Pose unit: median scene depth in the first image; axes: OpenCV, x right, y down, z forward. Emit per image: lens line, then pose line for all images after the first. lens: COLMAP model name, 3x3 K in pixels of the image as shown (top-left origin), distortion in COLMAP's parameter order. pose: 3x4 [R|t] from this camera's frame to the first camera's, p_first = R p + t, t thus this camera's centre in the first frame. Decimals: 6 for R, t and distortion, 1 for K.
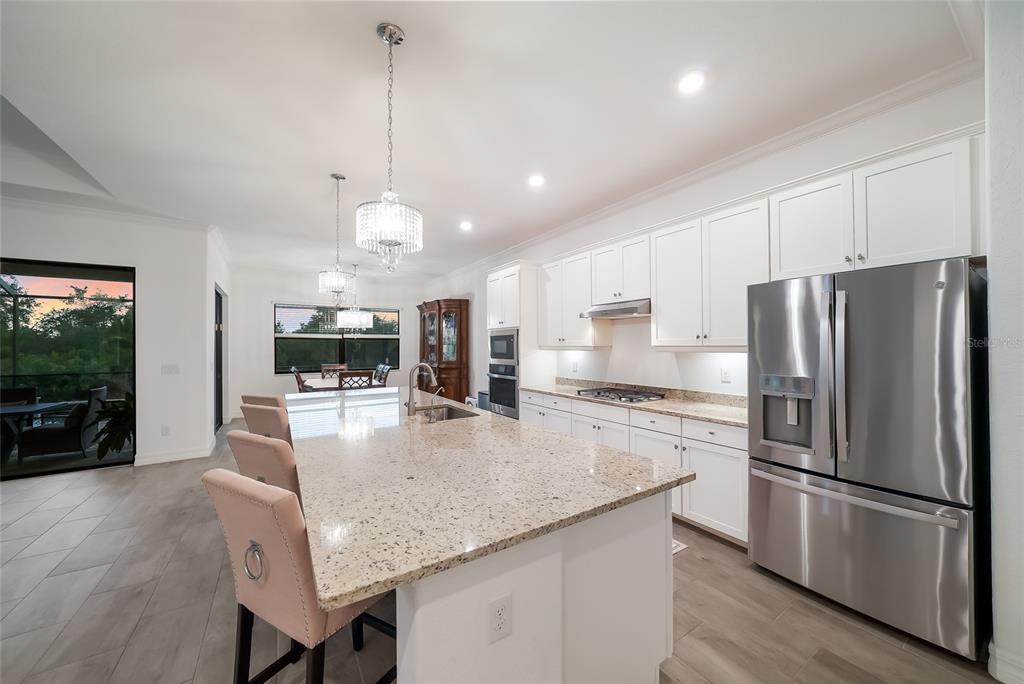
lens RADIAL K [[360.6, 0, 508.6], [0, 360.6, 340.6], [0, 0, 1]] dist [-0.007767, 0.000093]
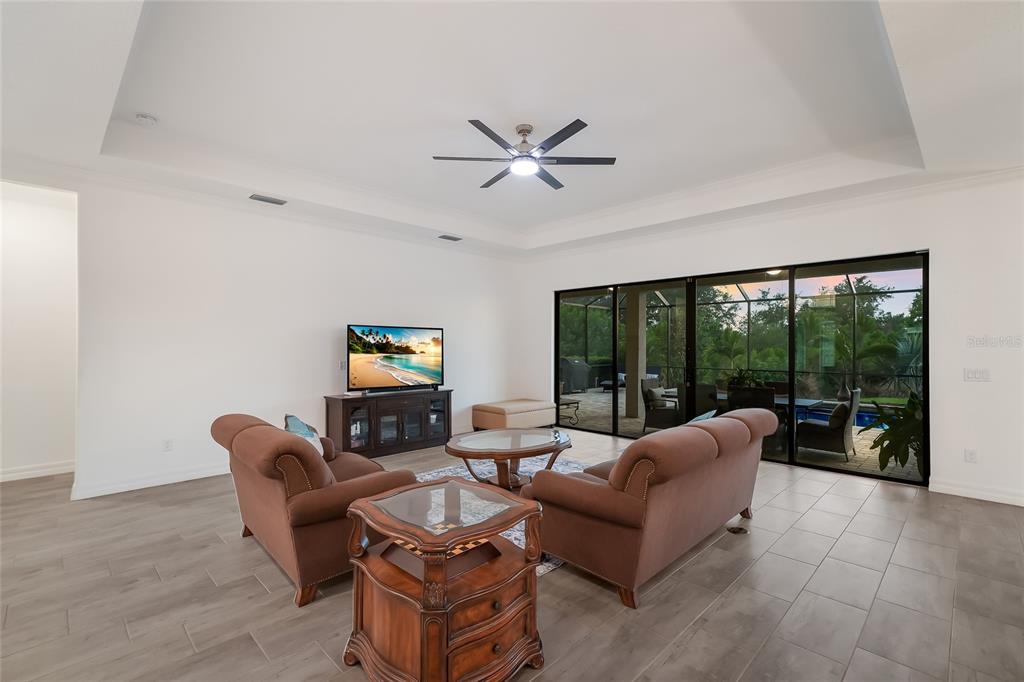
lens RADIAL K [[452.8, 0, 515.6], [0, 452.8, 342.9], [0, 0, 1]] dist [-0.004047, -0.000150]
pose [[0.224669, 0.000622, -0.974435, -0.196271], [0.008963, 0.999956, 0.002705, -0.000897], [0.974394, -0.009342, 0.224654, -0.130011]]
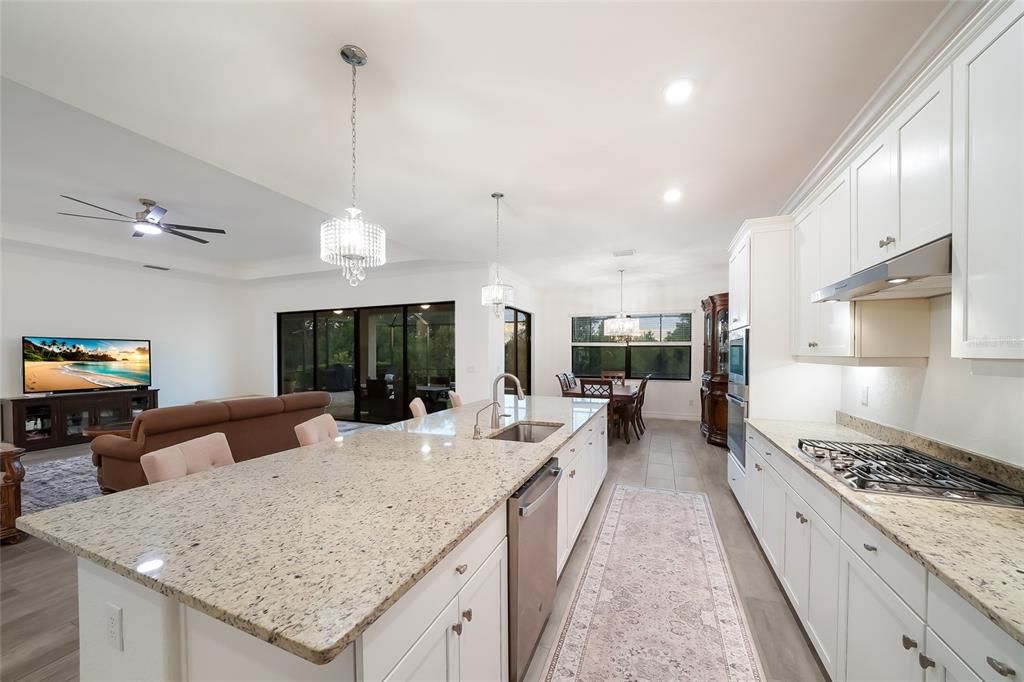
lens RADIAL K [[360.6, 0, 512.8], [0, 360.6, 358.1], [0, 0, 1]] dist [-0.007767, 0.000093]
pose [[0.587132, 0.015478, -0.809343, 0.258912], [0.007436, 0.999672, 0.024512, 0.000904], [0.809457, -0.020410, 0.586824, 0.243186]]
